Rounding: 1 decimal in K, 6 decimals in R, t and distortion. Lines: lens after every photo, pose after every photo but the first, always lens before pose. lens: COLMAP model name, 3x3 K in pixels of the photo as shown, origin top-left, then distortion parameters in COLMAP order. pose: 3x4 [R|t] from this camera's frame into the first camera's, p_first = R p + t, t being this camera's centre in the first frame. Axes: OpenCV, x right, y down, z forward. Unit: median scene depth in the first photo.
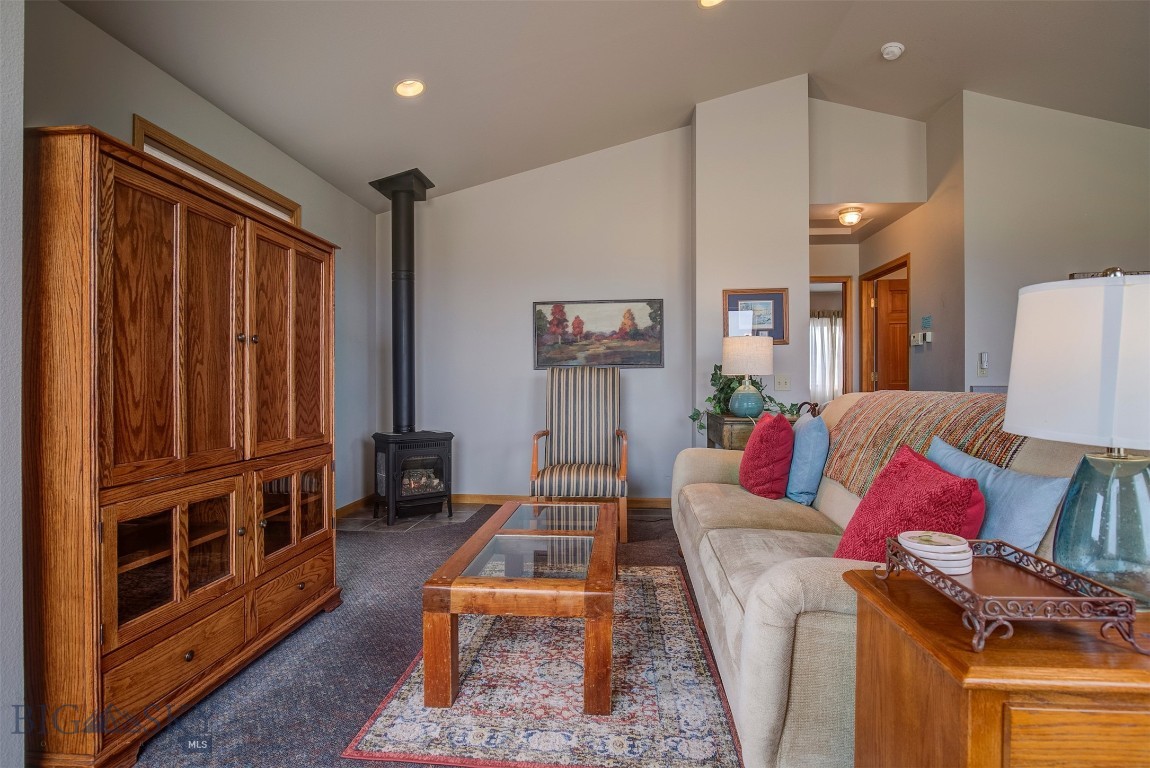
lens RADIAL K [[571.3, 0, 579.5], [0, 571.3, 385.4], [0, 0, 1]] dist [-0.022098, 0.000038]
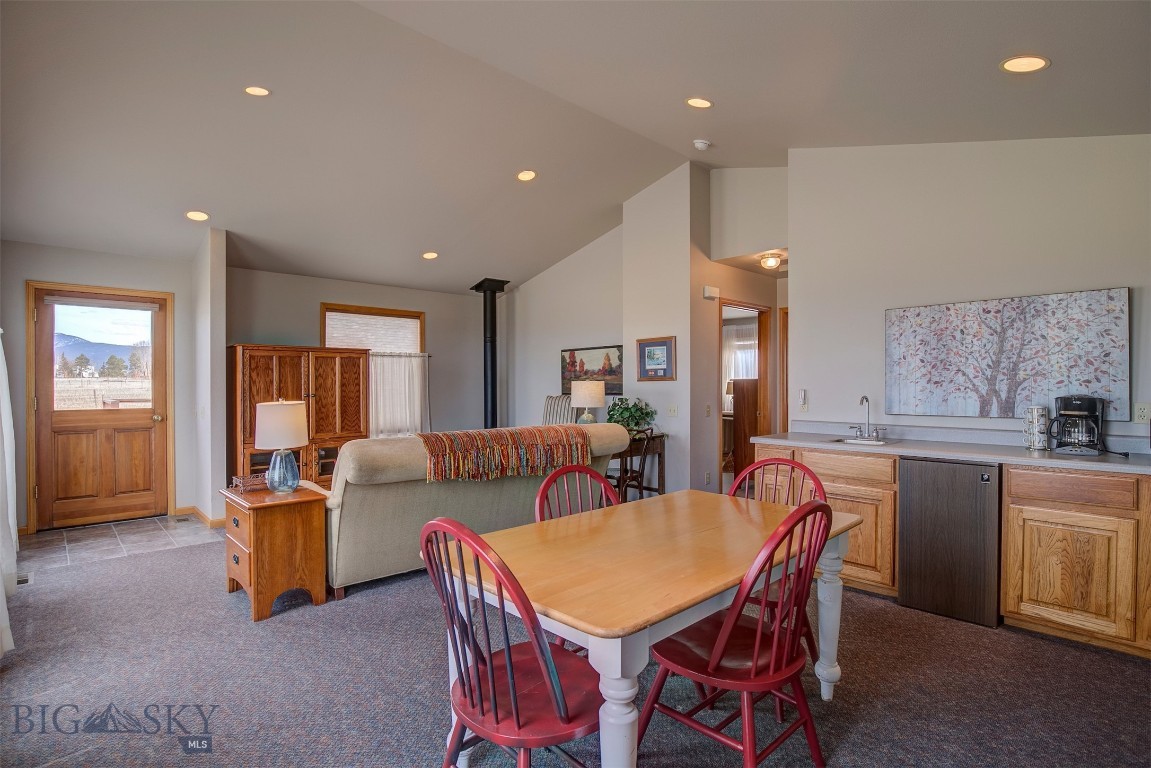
lens RADIAL K [[571.8, 0, 570.0], [0, 571.8, 389.2], [0, 0, 1]] dist [-0.022098, 0.000038]
pose [[0.741425, 0.007085, -0.670999, 0.953390], [0.000500, 0.999938, 0.011111, -0.061154], [0.671036, -0.008573, 0.741375, -0.091003]]
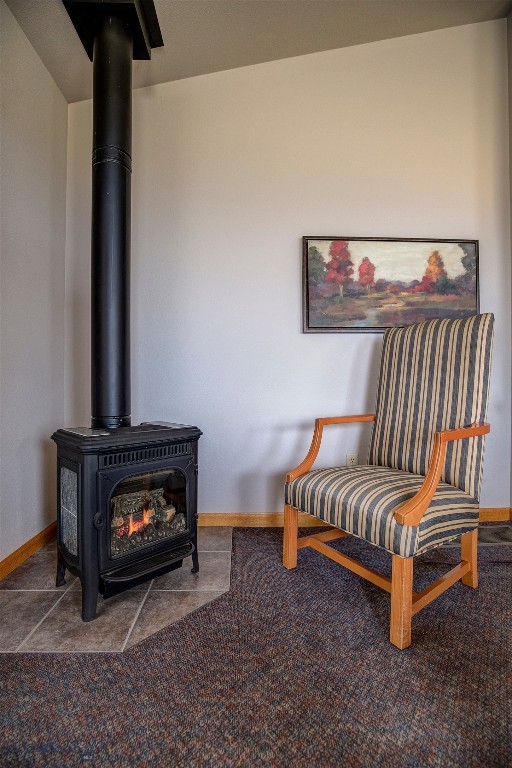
lens RADIAL K [[343.0, 0, 252.2], [0, 343.0, 380.7], [0, 0, 1]] dist [-0.018524, 0.000077]
pose [[0.991180, 0.003470, 0.132475, -0.201796], [-0.002704, 0.999979, -0.005967, 0.034653], [-0.132492, 0.005556, 0.991168, 0.604120]]
